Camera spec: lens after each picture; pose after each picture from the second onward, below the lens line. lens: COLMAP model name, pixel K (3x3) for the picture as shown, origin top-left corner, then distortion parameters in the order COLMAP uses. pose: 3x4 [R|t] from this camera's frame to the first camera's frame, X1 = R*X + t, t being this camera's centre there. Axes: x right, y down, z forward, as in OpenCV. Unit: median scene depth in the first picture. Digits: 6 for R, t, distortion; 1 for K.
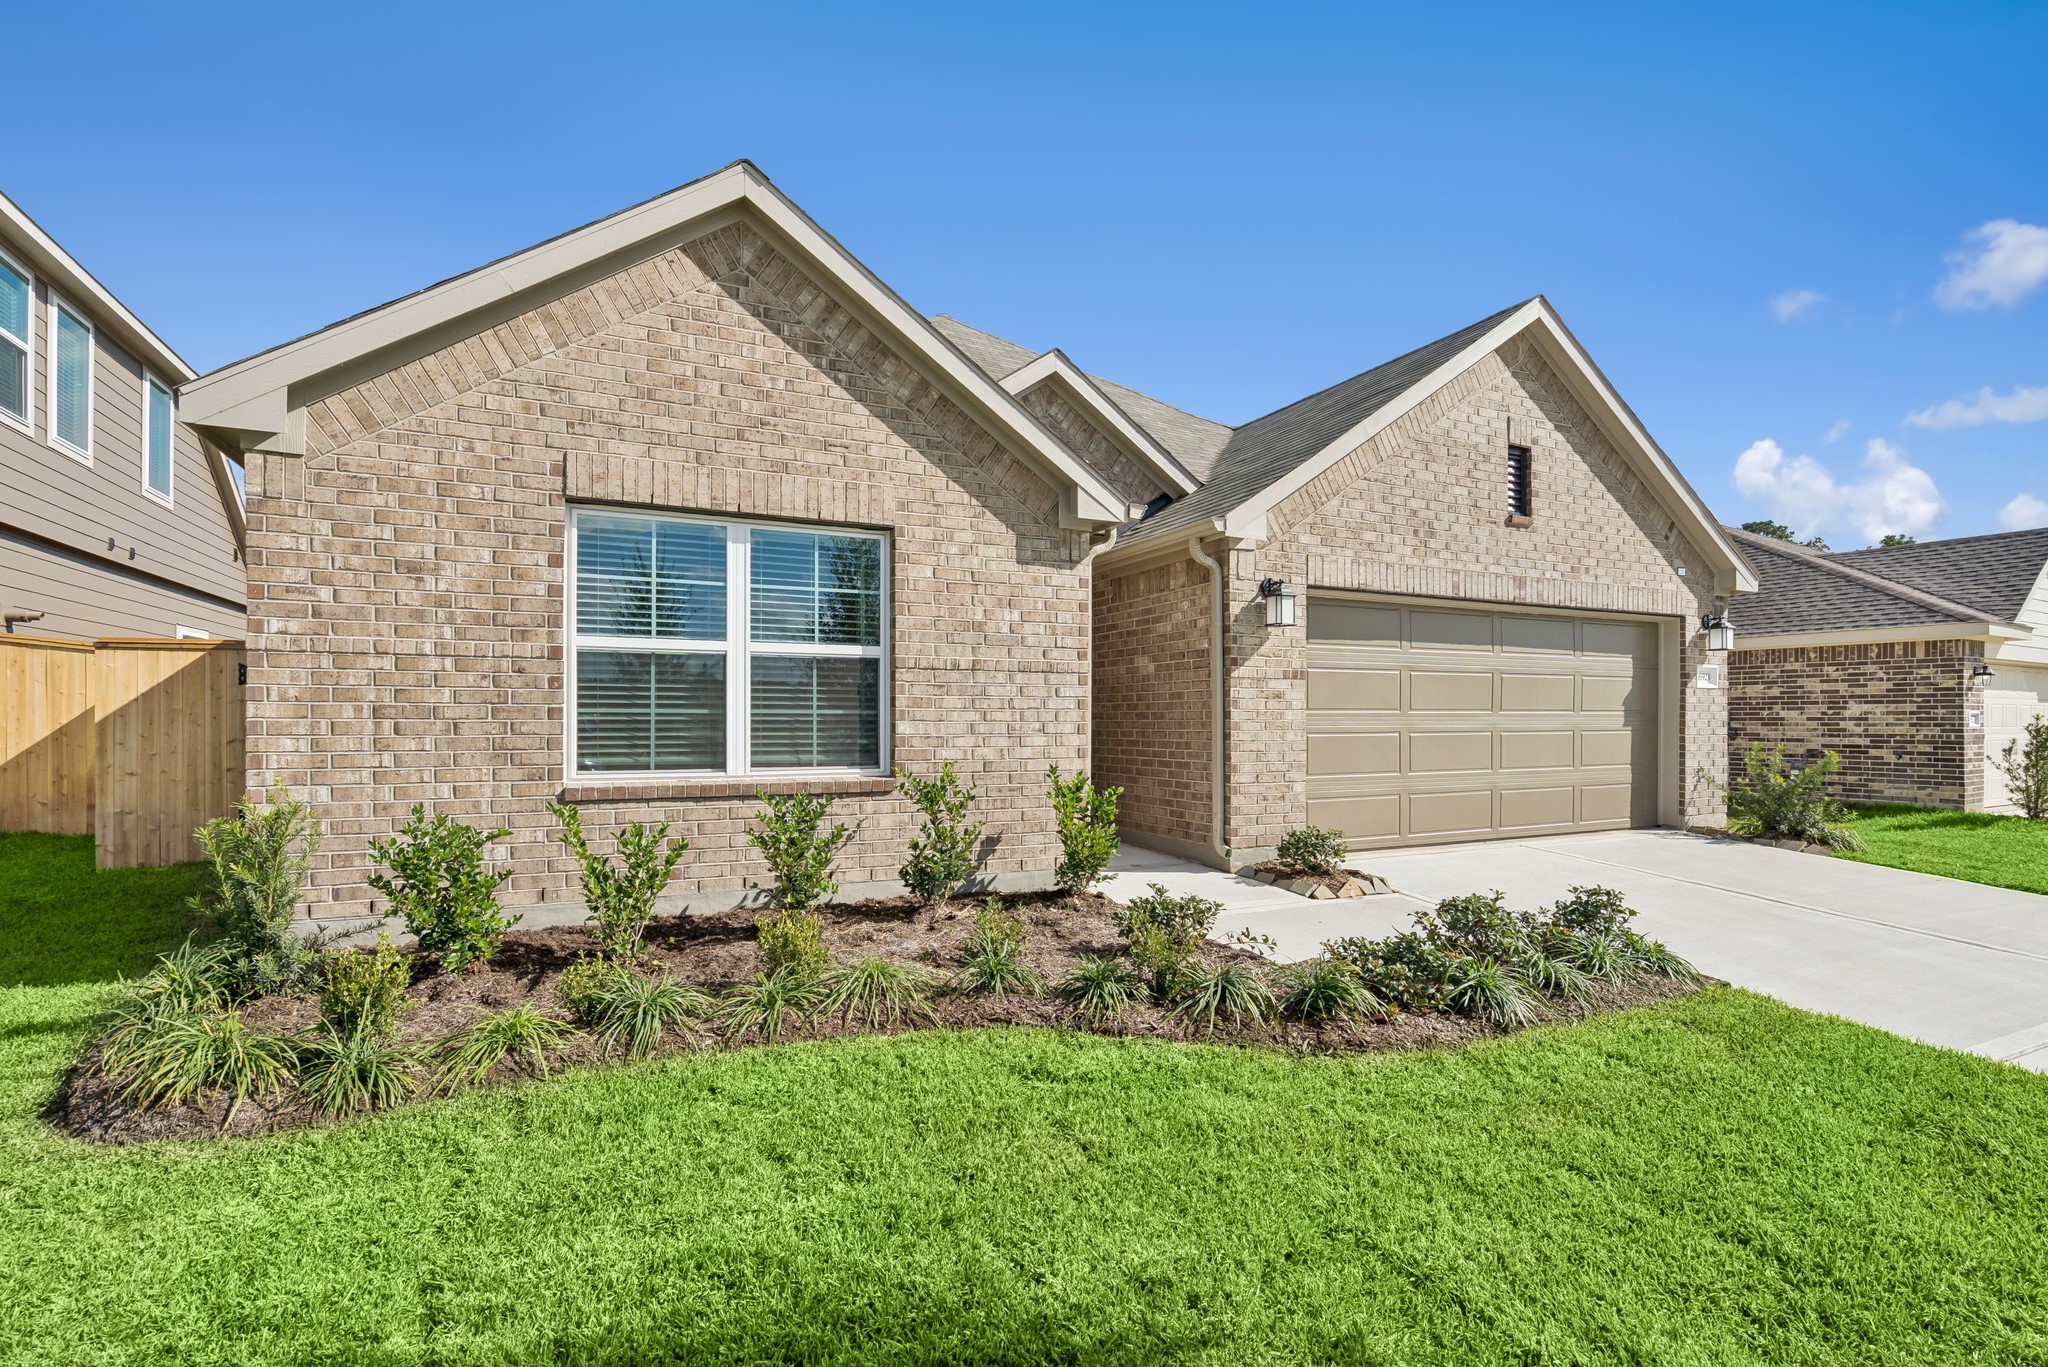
lens RADIAL K [[936.4, 0, 1014.3], [0, 936.4, 699.6], [0, 0, 1]] dist [-0.007744, 0.001505]
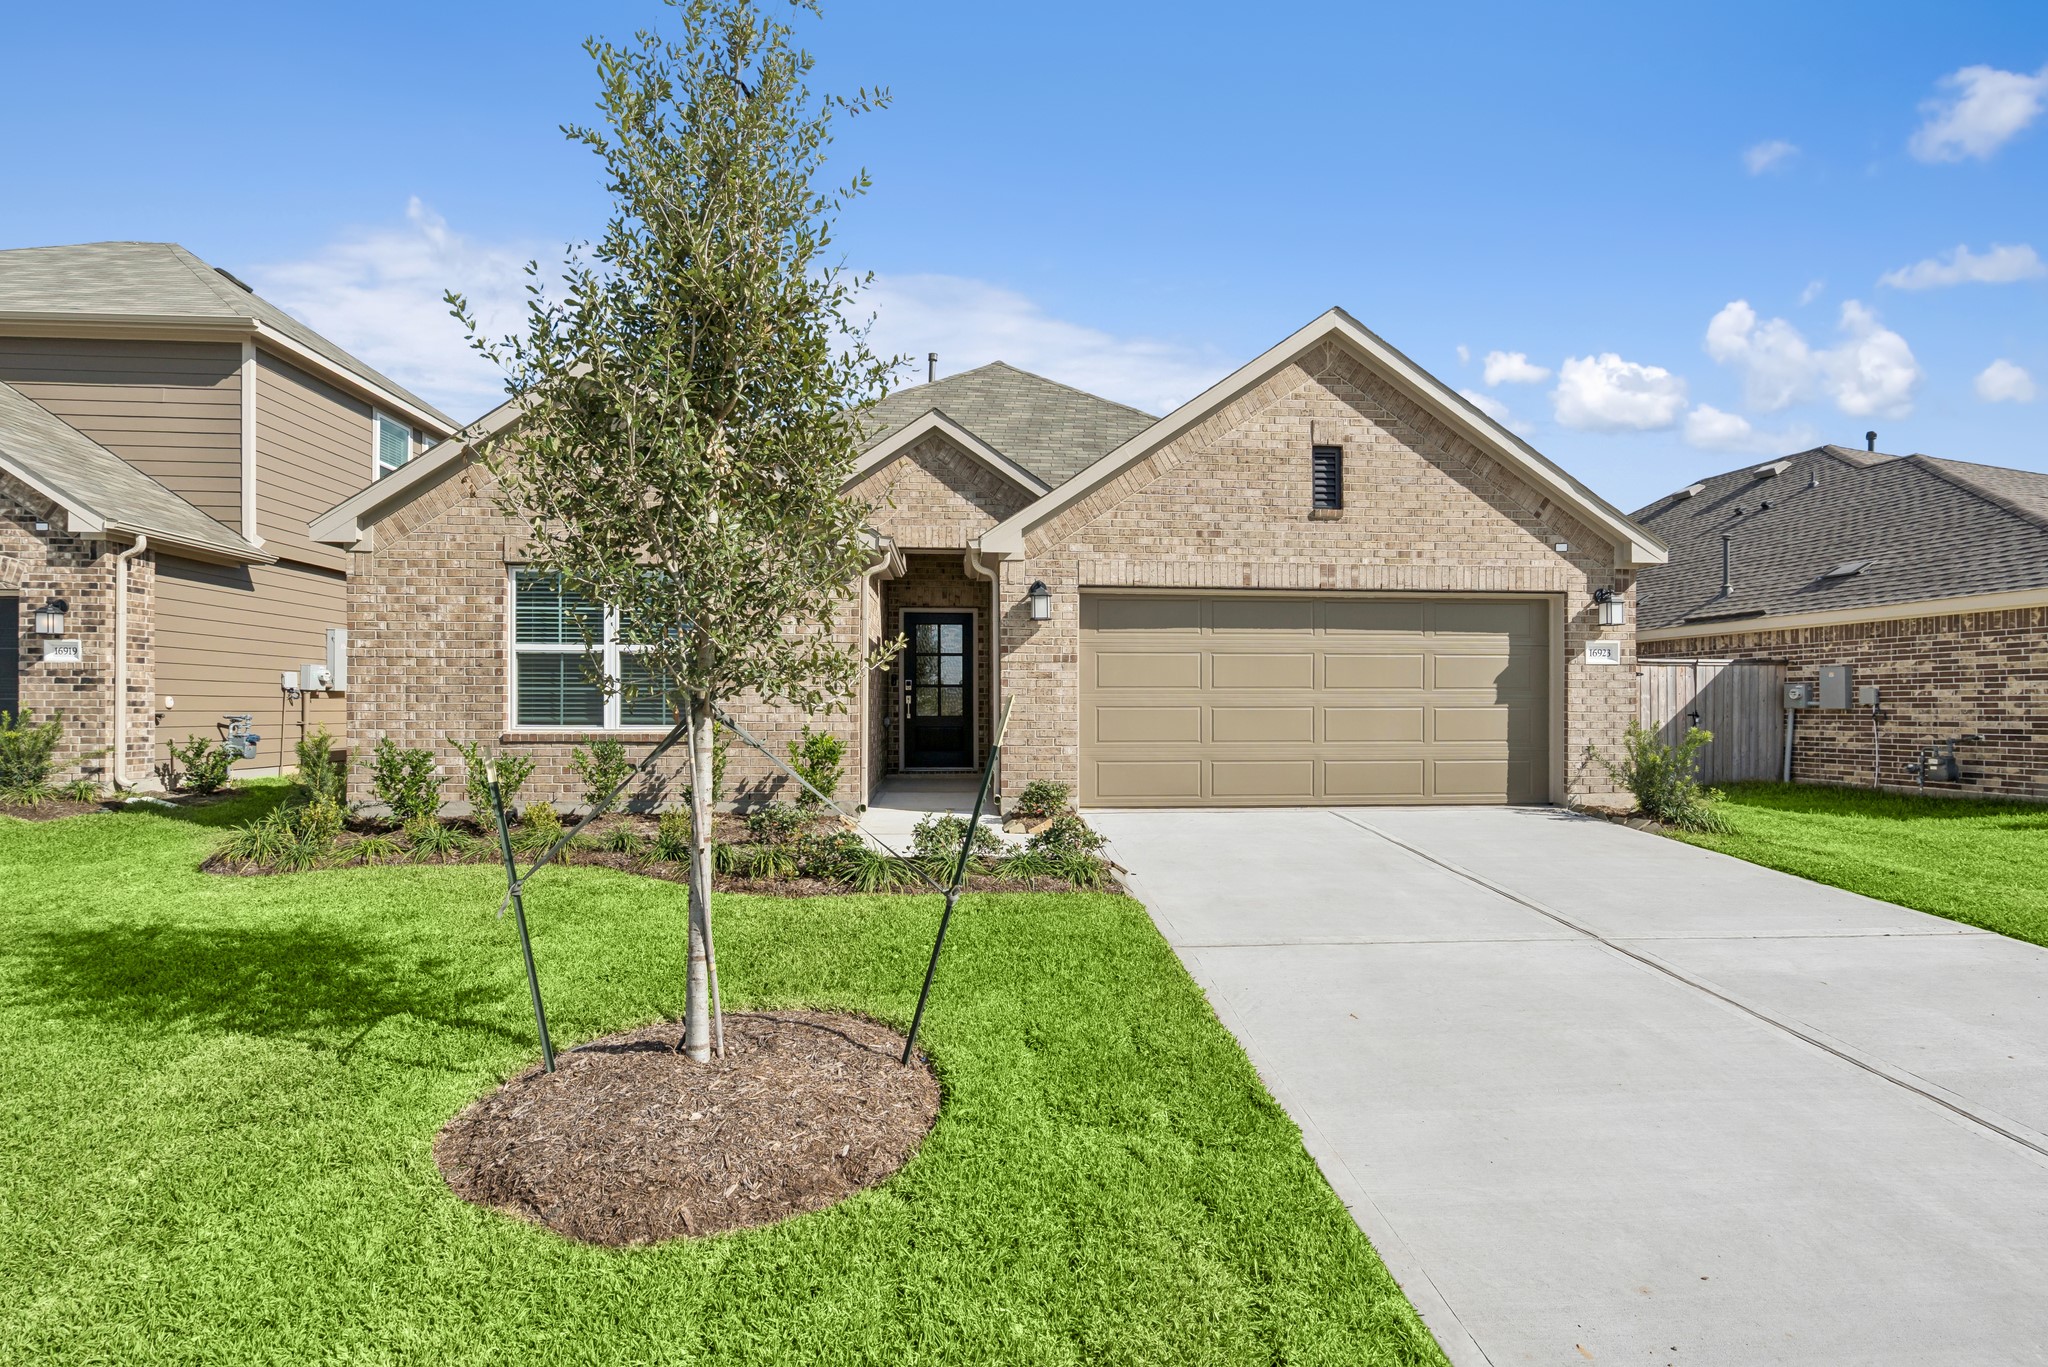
lens RADIAL K [[936.4, 0, 1026.7], [0, 936.4, 688.0], [0, 0, 1]] dist [-0.007744, 0.001505]
pose [[0.934386, -0.008287, -0.356166, 0.648376], [0.006809, 0.999962, -0.005401, 0.017097], [0.356197, 0.002622, 0.934407, -0.158959]]
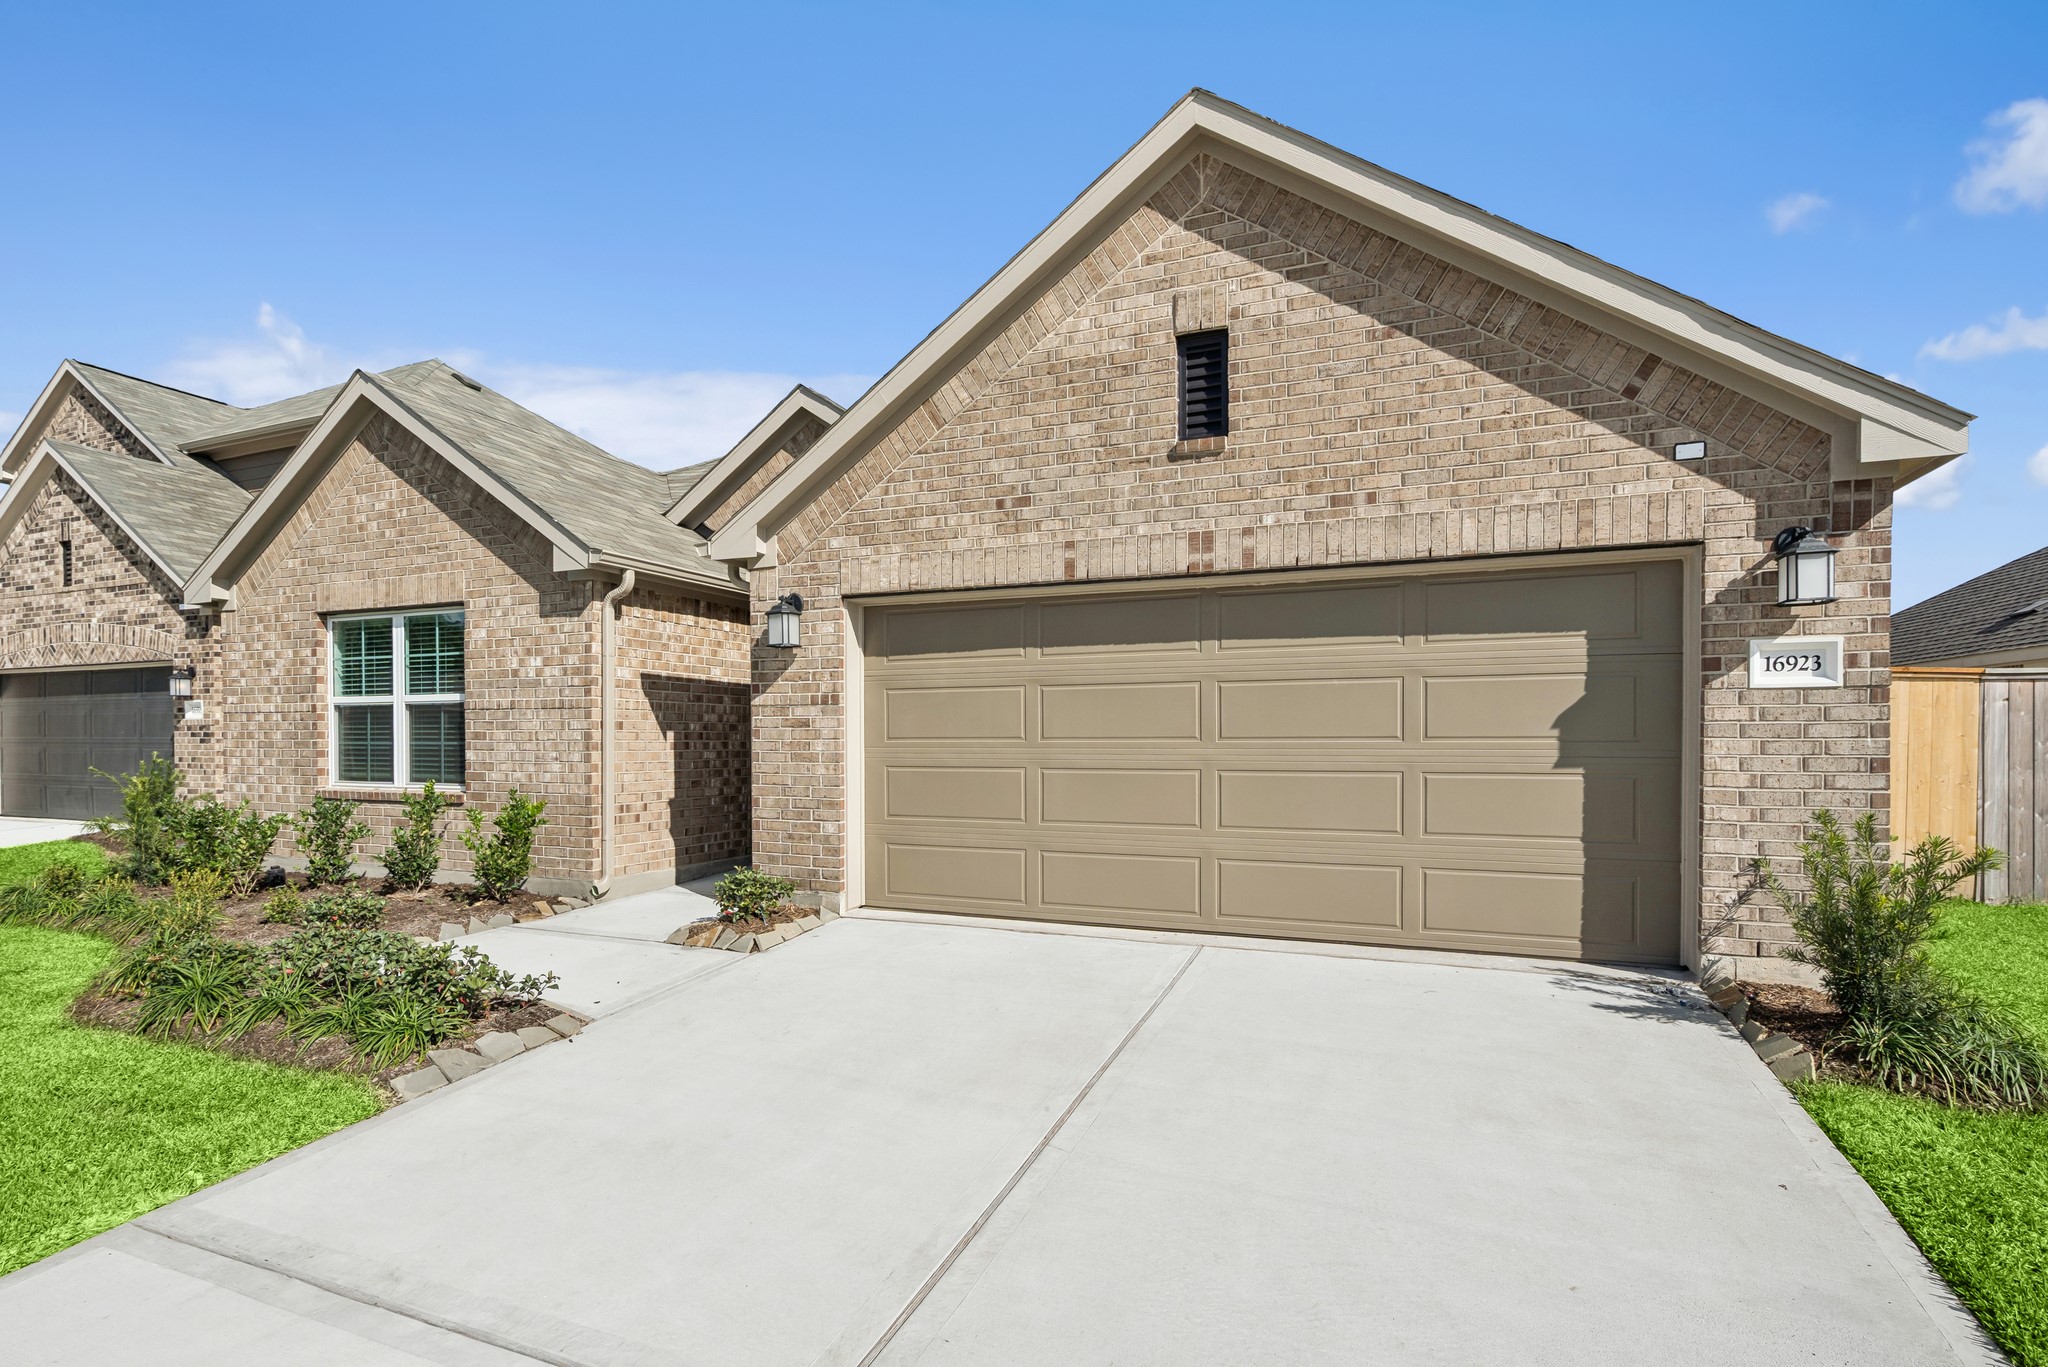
lens RADIAL K [[936.4, 0, 1019.5], [0, 936.4, 743.6], [0, 0, 1]] dist [-0.007744, 0.001505]
pose [[0.685880, -0.001893, -0.727712, 1.002253], [0.012315, 0.999884, 0.009006, 0.008633], [0.727611, -0.015138, 0.685823, 0.495124]]
